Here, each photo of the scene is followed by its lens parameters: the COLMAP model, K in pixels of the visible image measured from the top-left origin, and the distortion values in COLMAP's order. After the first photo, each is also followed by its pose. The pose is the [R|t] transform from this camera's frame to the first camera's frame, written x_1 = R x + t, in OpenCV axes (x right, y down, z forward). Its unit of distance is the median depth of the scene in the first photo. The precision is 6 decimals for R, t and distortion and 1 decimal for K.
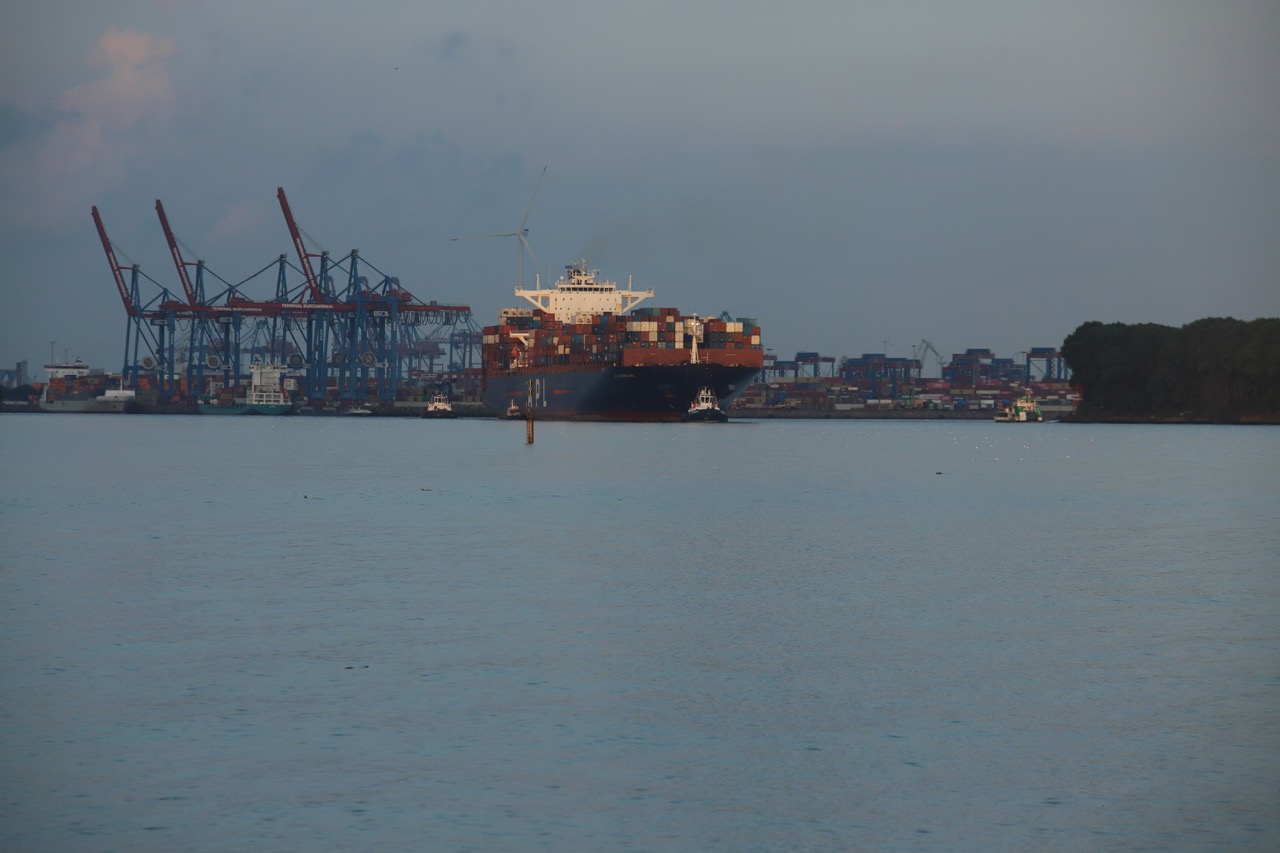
lens RADIAL K [[7258.7, 0, 647.1], [0, 7258.7, 427.4], [0, 0, 1]] dist [2.321802, 0.000000]
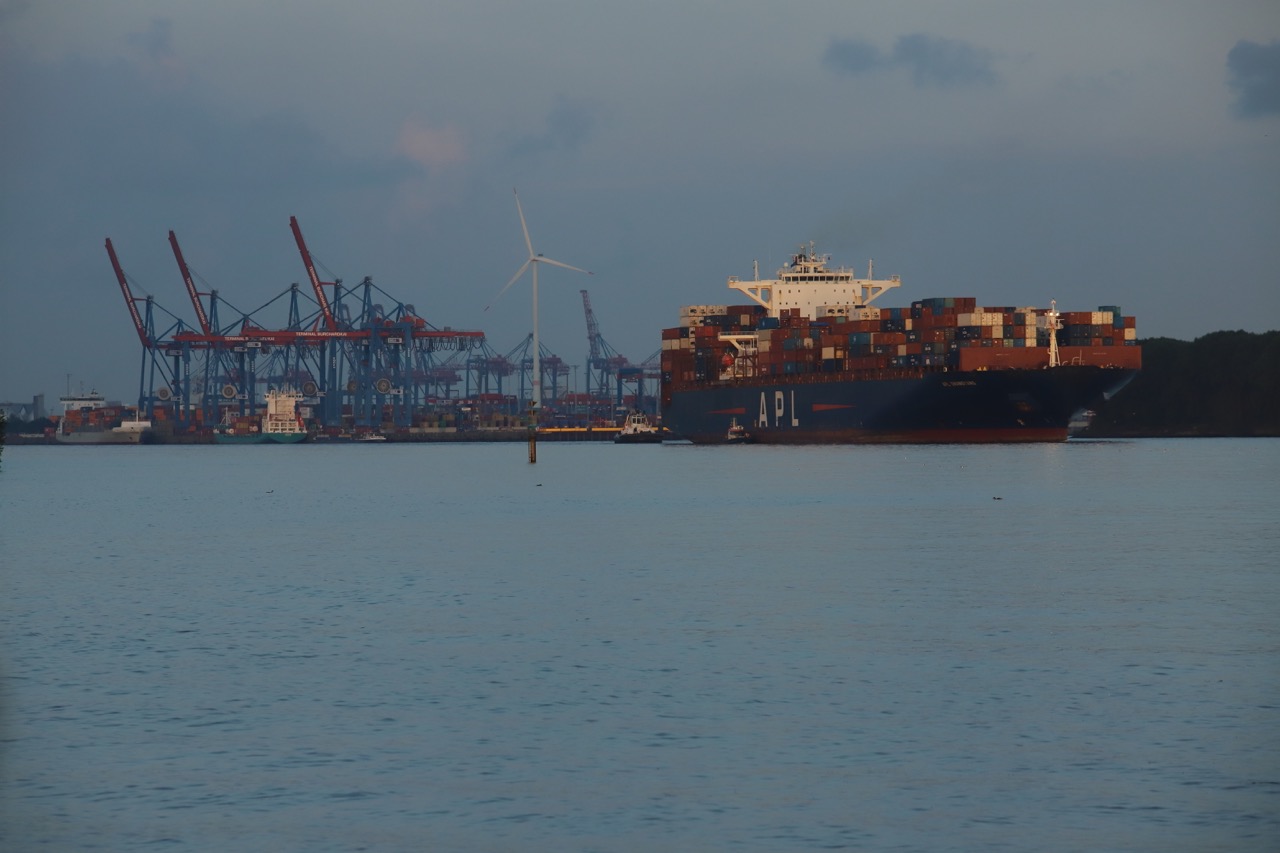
lens RADIAL K [[7258.7, 0, 635.8], [0, 7258.7, 428.0], [0, 0, 1]] dist [2.321802, 0.000000]
pose [[0.999868, -0.015861, -0.003627, -0.018113], [0.015850, 0.999870, -0.003079, -0.000997], [0.003676, 0.003021, 0.999989, 0.193891]]
